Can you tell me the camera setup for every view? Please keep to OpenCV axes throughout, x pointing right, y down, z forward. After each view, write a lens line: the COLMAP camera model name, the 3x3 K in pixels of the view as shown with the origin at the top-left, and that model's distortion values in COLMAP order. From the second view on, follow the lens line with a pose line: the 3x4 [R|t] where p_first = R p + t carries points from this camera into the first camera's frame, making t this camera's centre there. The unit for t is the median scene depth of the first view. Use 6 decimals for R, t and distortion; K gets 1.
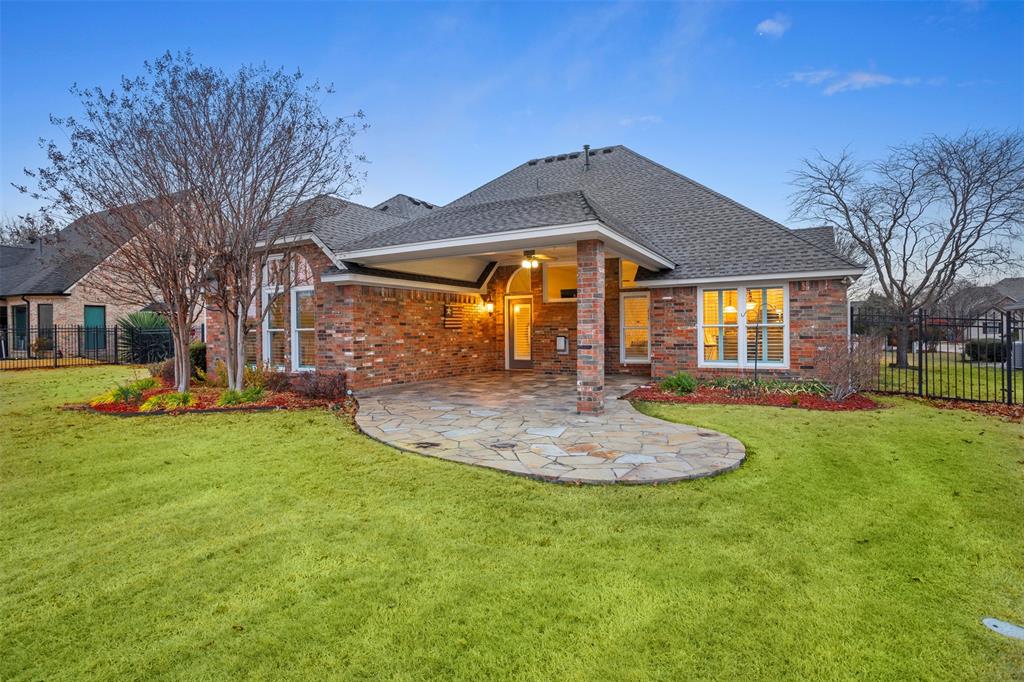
lens RADIAL K [[514.5, 0, 518.9], [0, 514.5, 335.4], [0, 0, 1]] dist [-0.042970, 0.022972]
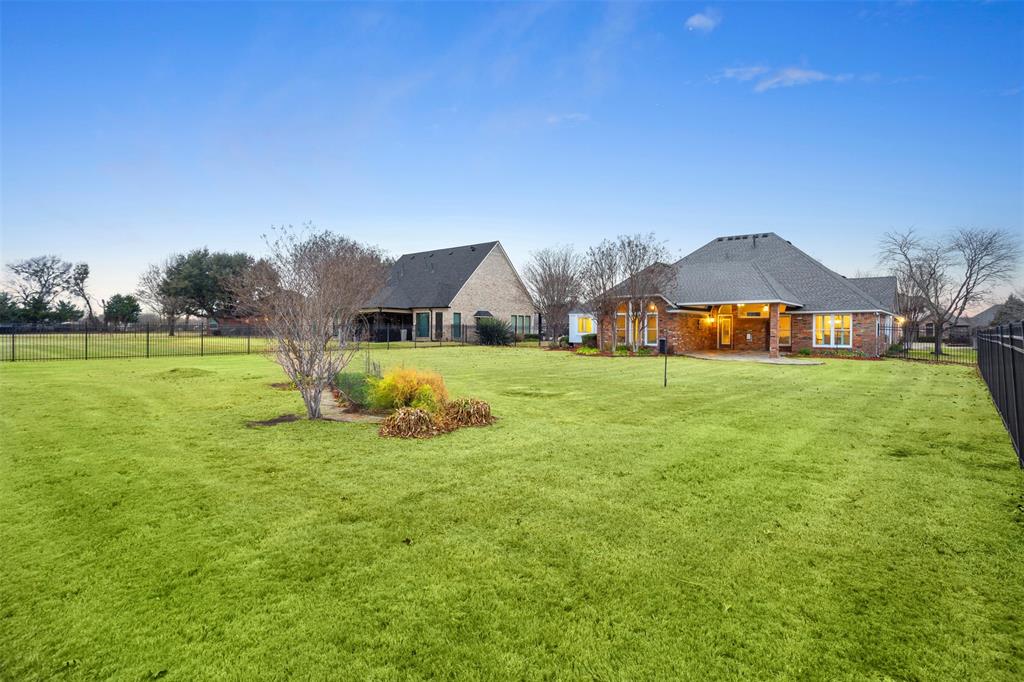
lens RADIAL K [[514.5, 0, 525.6], [0, 514.5, 334.8], [0, 0, 1]] dist [-0.042970, 0.022972]
pose [[0.981271, 0.017061, -0.191877, -0.514527], [-0.016797, 0.999854, 0.003004, 0.019257], [0.191901, 0.000275, 0.981414, -1.595643]]
